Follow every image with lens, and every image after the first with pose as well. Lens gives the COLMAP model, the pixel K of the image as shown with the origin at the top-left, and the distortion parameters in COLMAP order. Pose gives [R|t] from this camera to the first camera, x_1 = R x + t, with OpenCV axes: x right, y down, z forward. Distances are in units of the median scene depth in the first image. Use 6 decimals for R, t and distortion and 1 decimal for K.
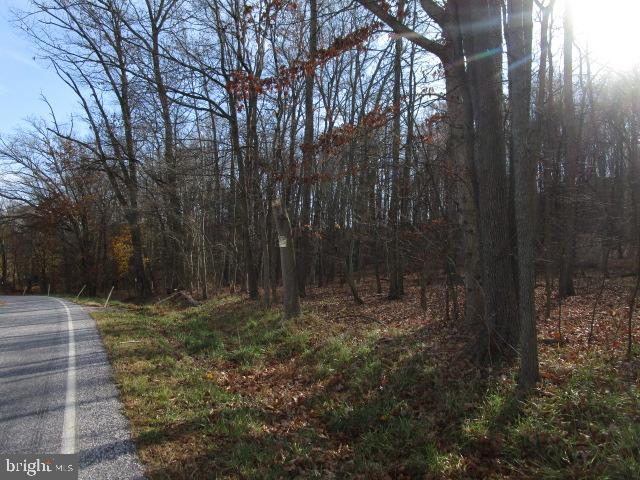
lens RADIAL K [[450.7, 0, 320.7], [0, 450.7, 241.5], [0, 0, 1]] dist [-0.032853, 0.007627]
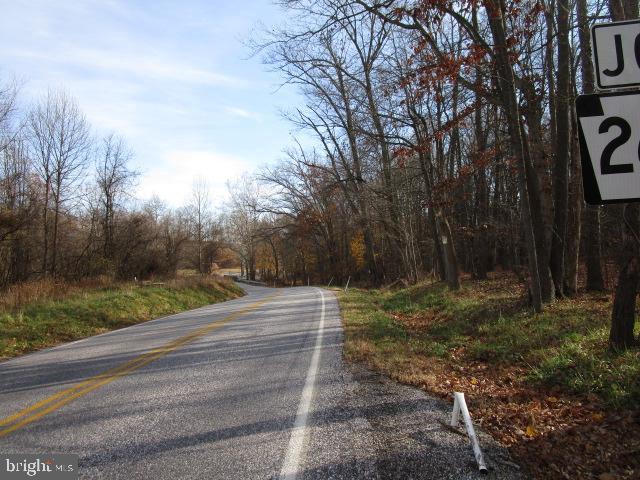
lens RADIAL K [[450.7, 0, 320.7], [0, 450.7, 241.5], [0, 0, 1]] dist [-0.032853, 0.007627]
pose [[0.868901, -0.064734, -0.490735, 0.240080], [0.073755, 0.997276, -0.000963, -0.019445], [0.489460, -0.035357, 0.871308, -0.409050]]
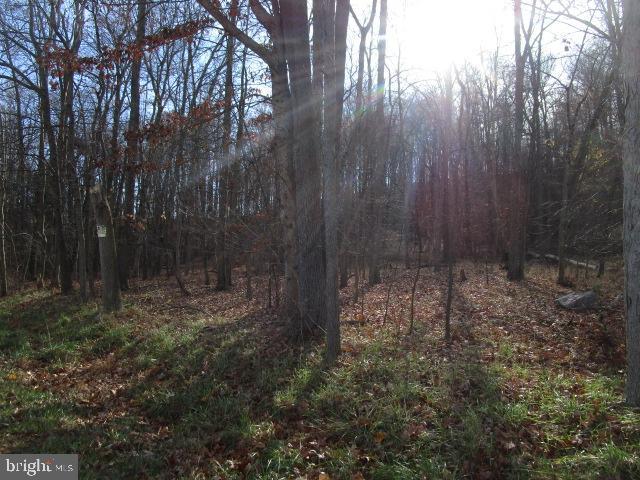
lens RADIAL K [[450.7, 0, 320.7], [0, 450.7, 241.5], [0, 0, 1]] dist [-0.032853, 0.007627]
pose [[0.932289, 0.013708, 0.361455, 0.003686], [-0.019681, 0.999724, 0.012847, 0.000285], [-0.361179, -0.019091, 0.932301, -0.031873]]
